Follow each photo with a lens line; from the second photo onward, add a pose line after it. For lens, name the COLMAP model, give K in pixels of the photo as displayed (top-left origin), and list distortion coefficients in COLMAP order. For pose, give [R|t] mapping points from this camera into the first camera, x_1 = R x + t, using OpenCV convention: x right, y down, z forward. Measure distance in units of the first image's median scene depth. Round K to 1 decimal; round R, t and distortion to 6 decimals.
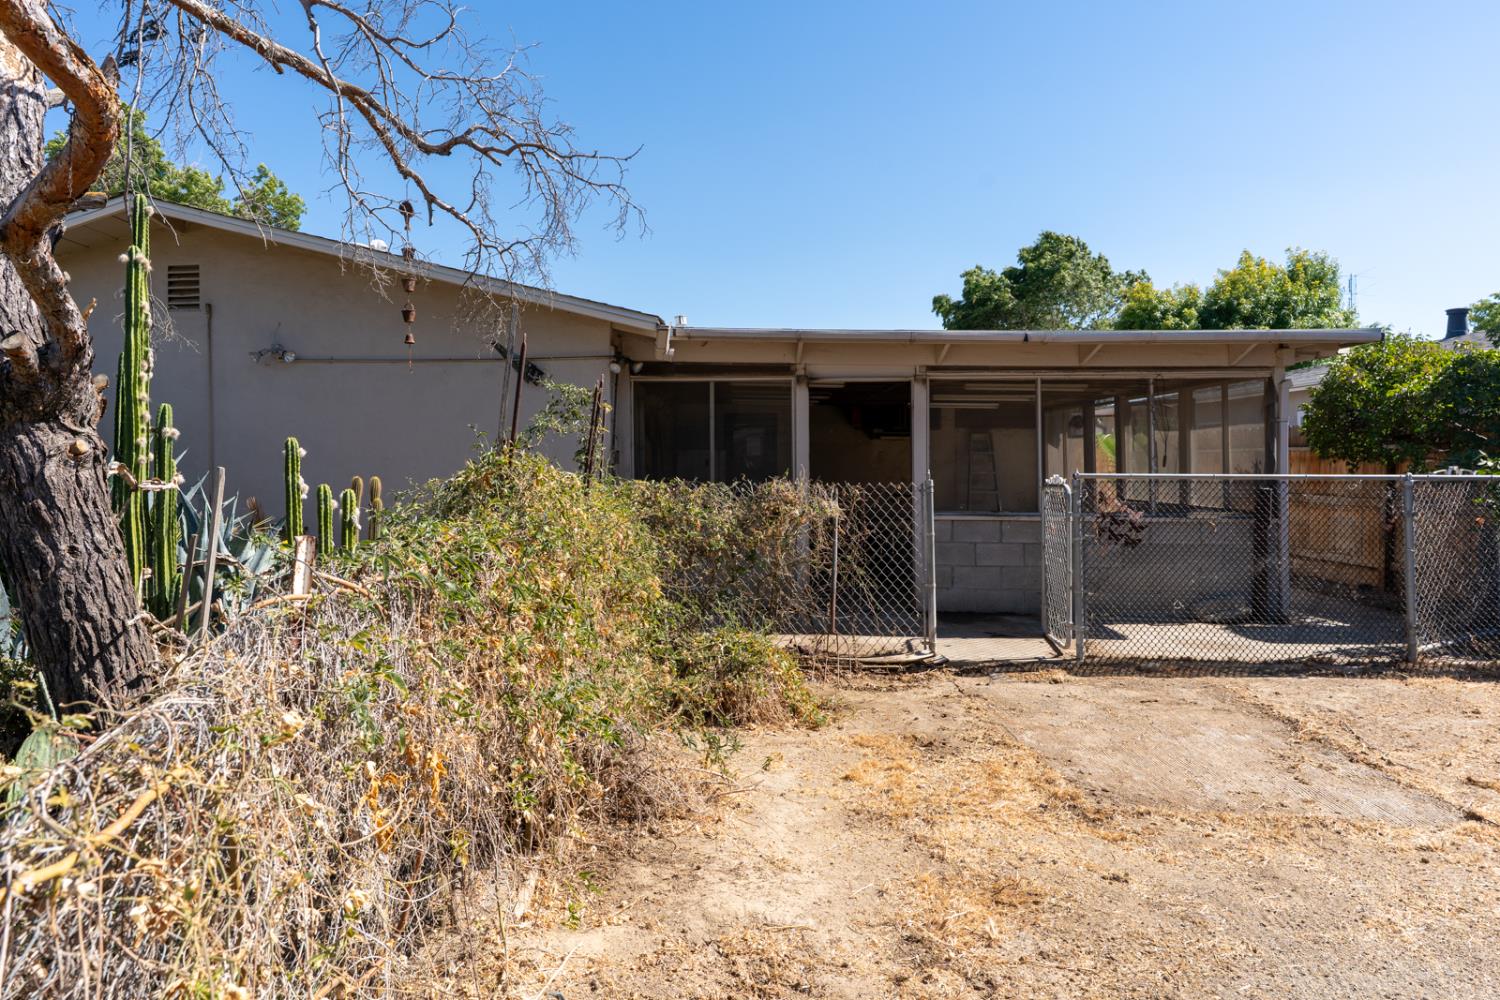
lens RADIAL K [[1129.3, 0, 749.8], [0, 1129.3, 487.2], [0, 0, 1]] dist [-0.012214, 0.000348]
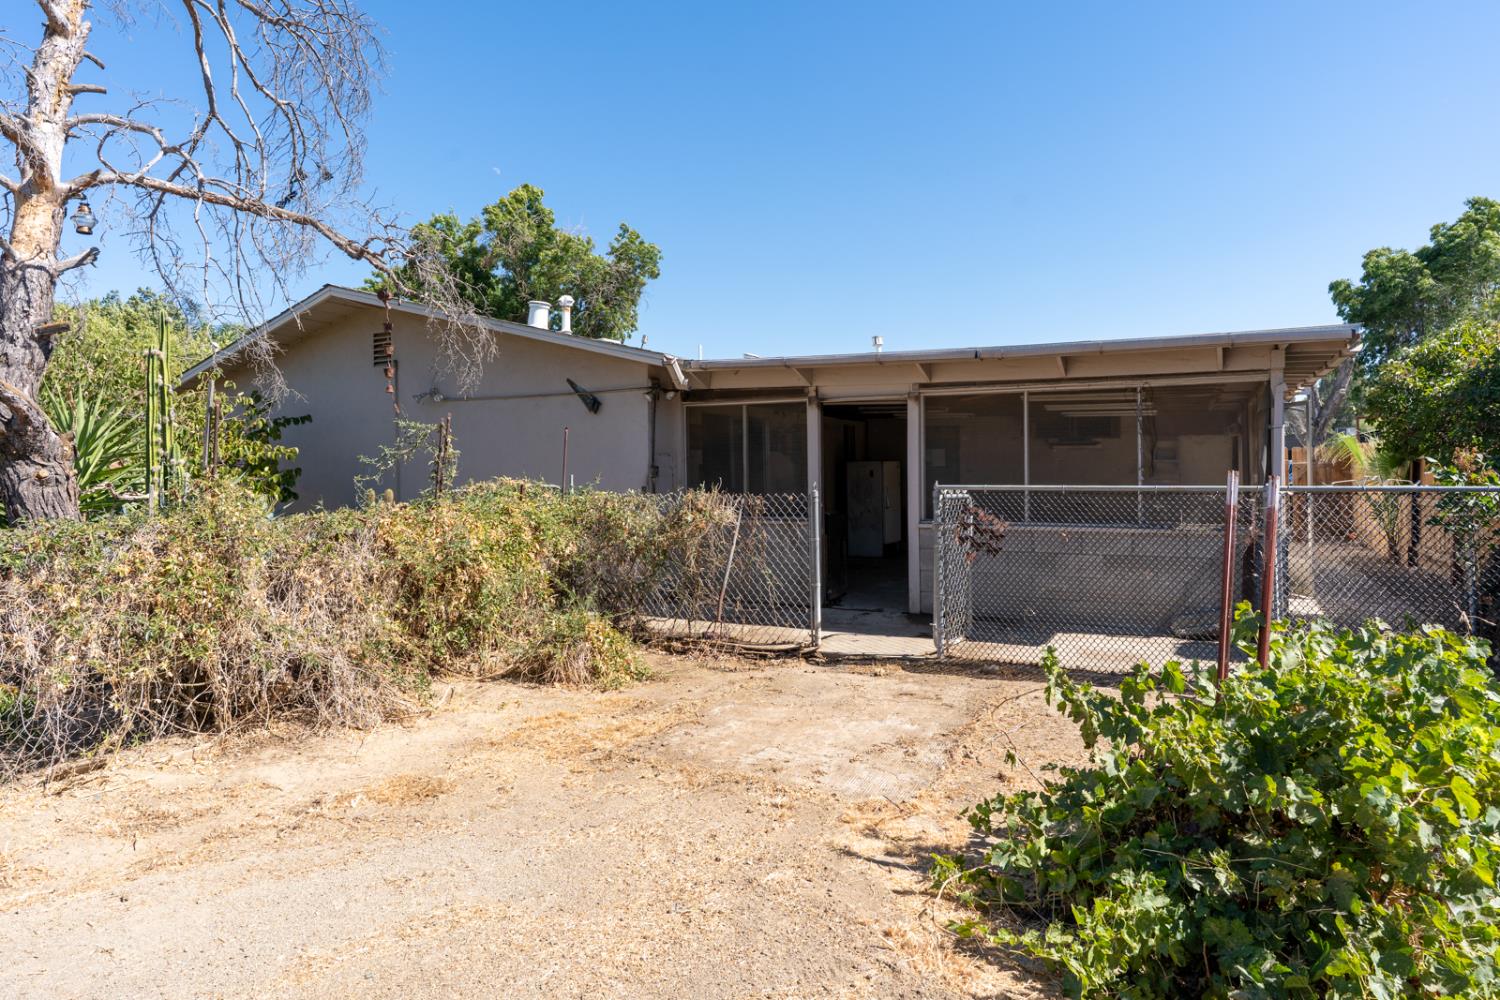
lens RADIAL K [[1129.3, 0, 751.2], [0, 1129.3, 512.3], [0, 0, 1]] dist [-0.012214, 0.000348]
pose [[0.901770, 0.007665, -0.432147, 0.585664], [-0.000910, 0.999874, 0.015835, -0.002893], [0.432214, -0.013887, 0.901664, -0.041523]]
